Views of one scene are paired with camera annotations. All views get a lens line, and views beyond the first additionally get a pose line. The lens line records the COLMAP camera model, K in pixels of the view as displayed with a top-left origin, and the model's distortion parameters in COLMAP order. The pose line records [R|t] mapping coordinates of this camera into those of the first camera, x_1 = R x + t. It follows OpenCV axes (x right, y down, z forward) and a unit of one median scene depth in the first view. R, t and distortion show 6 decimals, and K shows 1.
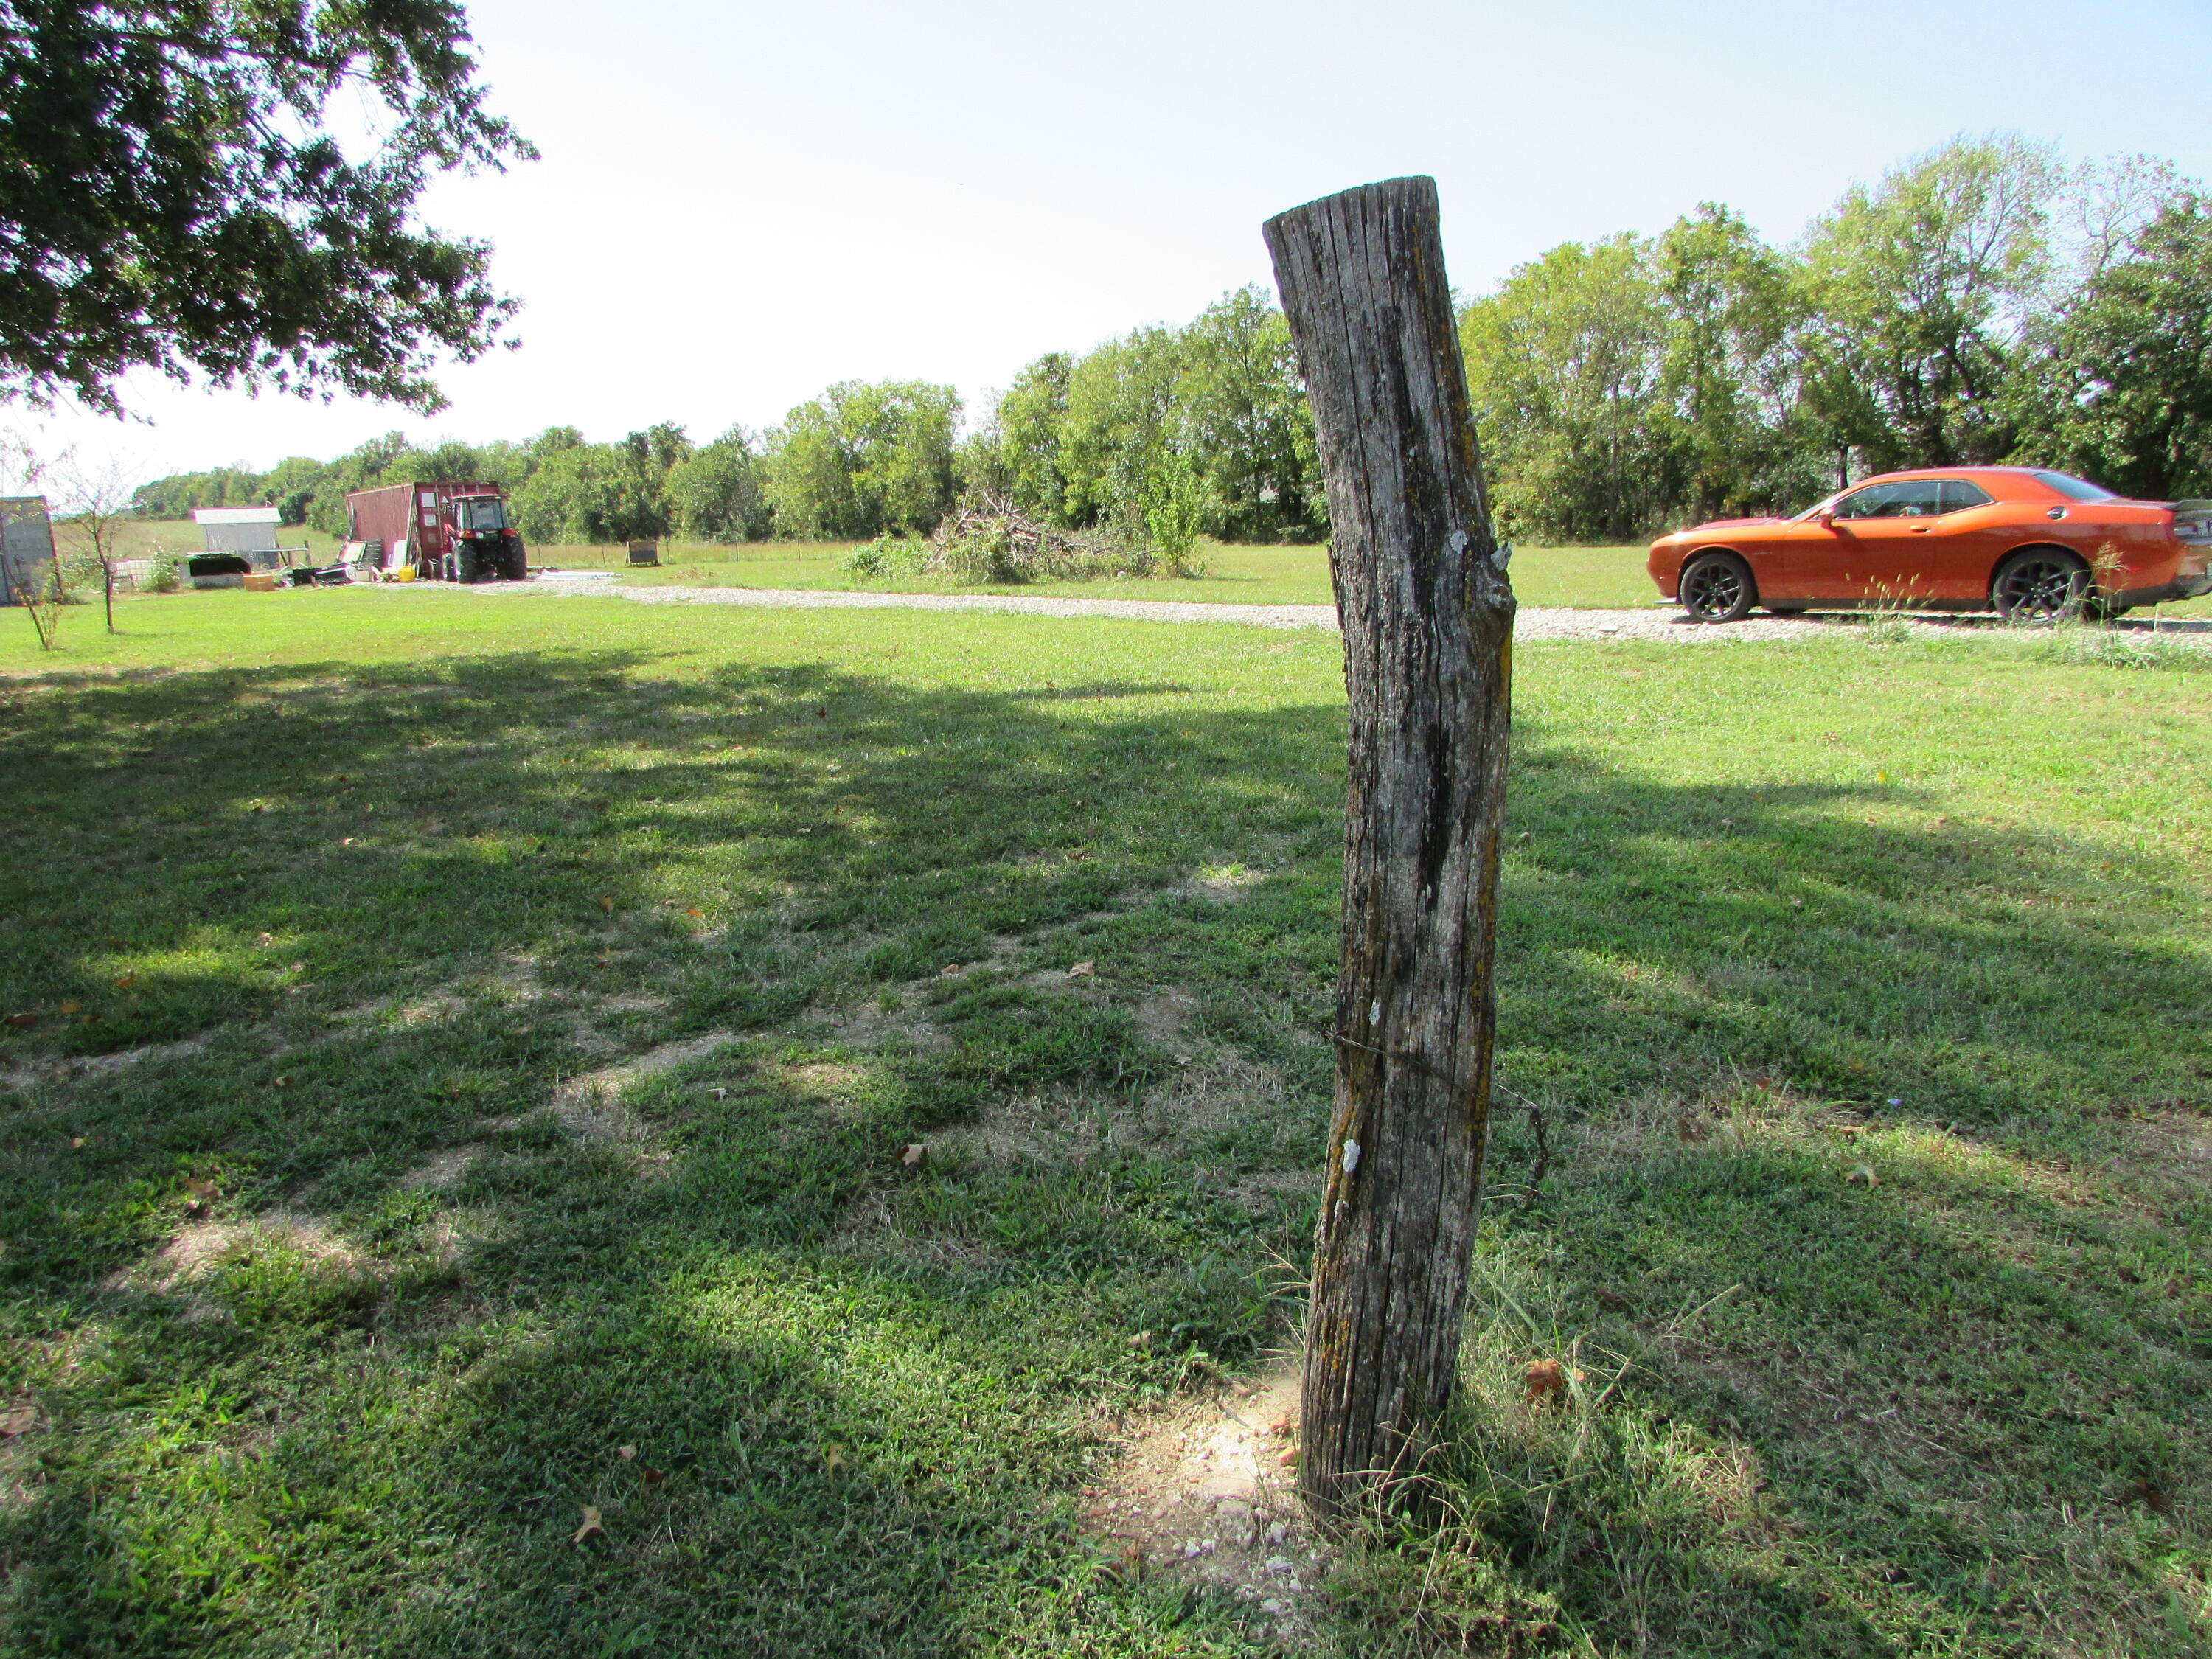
lens RADIAL K [[1584.2, 0, 1107.3], [0, 1584.2, 818.6], [0, 0, 1]] dist [-0.022736, 0.010671]
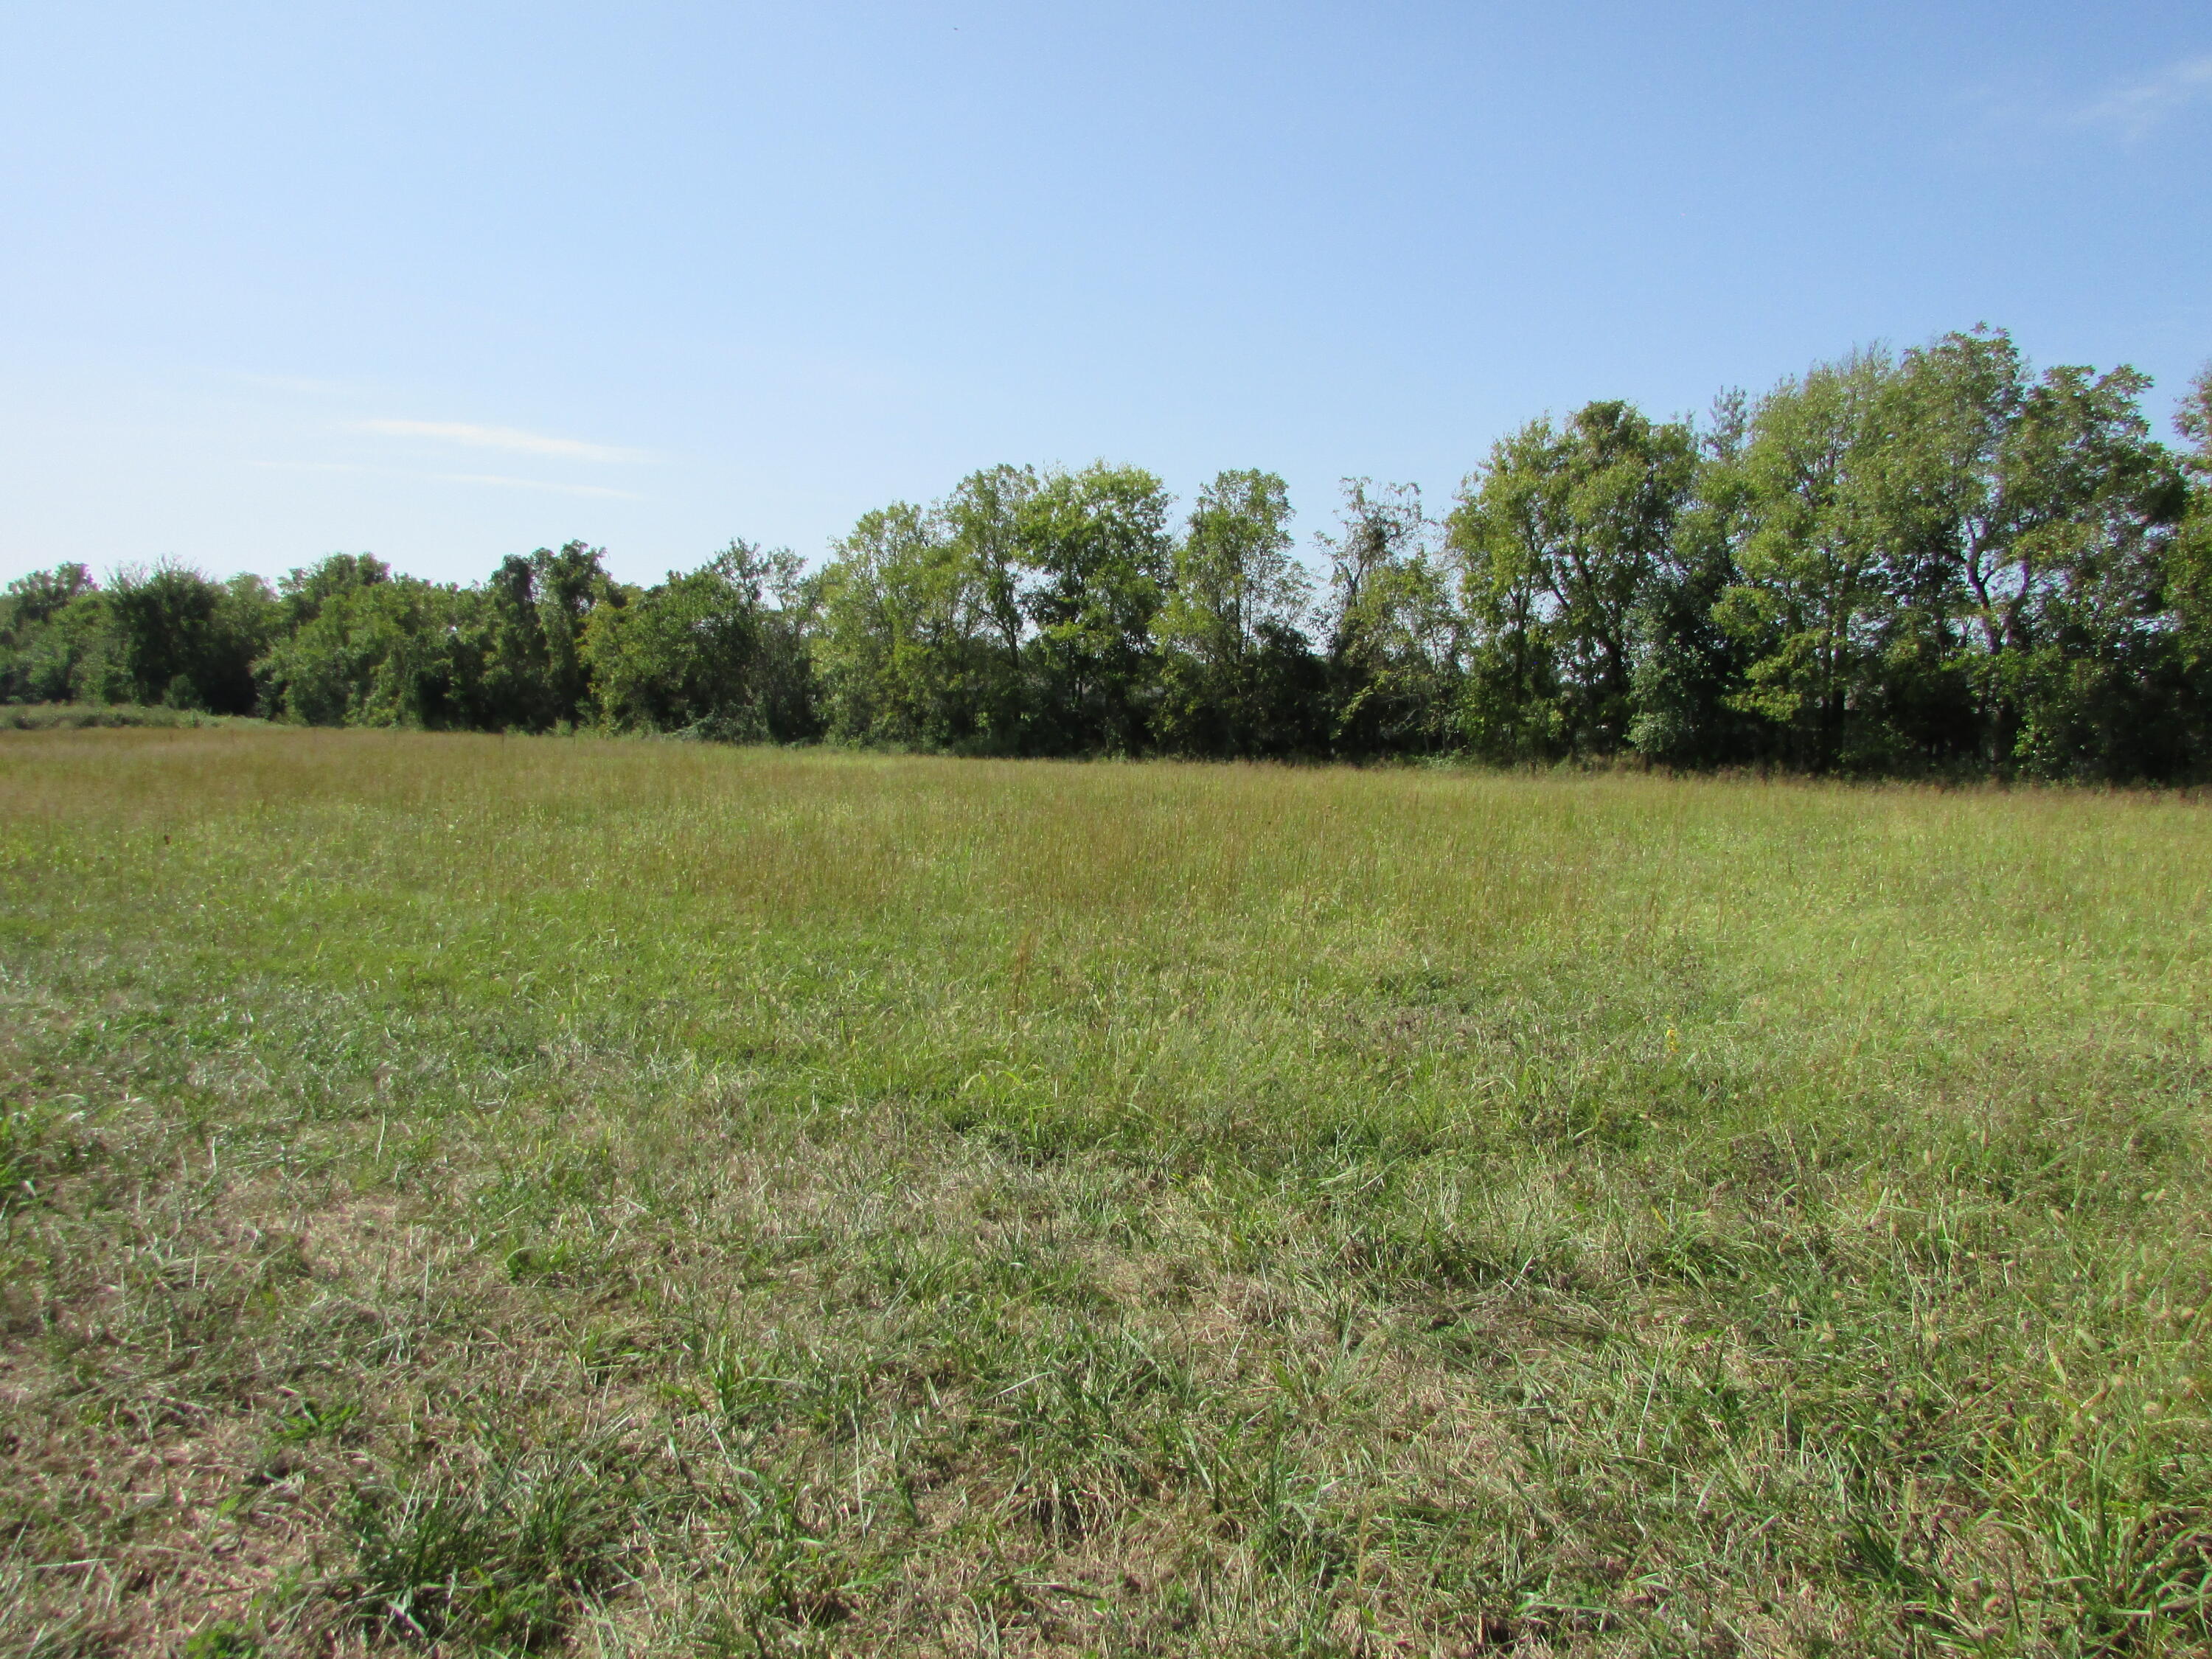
lens RADIAL K [[1584.2, 0, 1110.5], [0, 1584.2, 823.1], [0, 0, 1]] dist [-0.022736, 0.010671]
pose [[0.983456, 0.024960, 0.179420, -0.174577], [-0.003063, 0.992611, -0.121298, -0.062827], [-0.181122, 0.118742, 0.976266, 0.351866]]
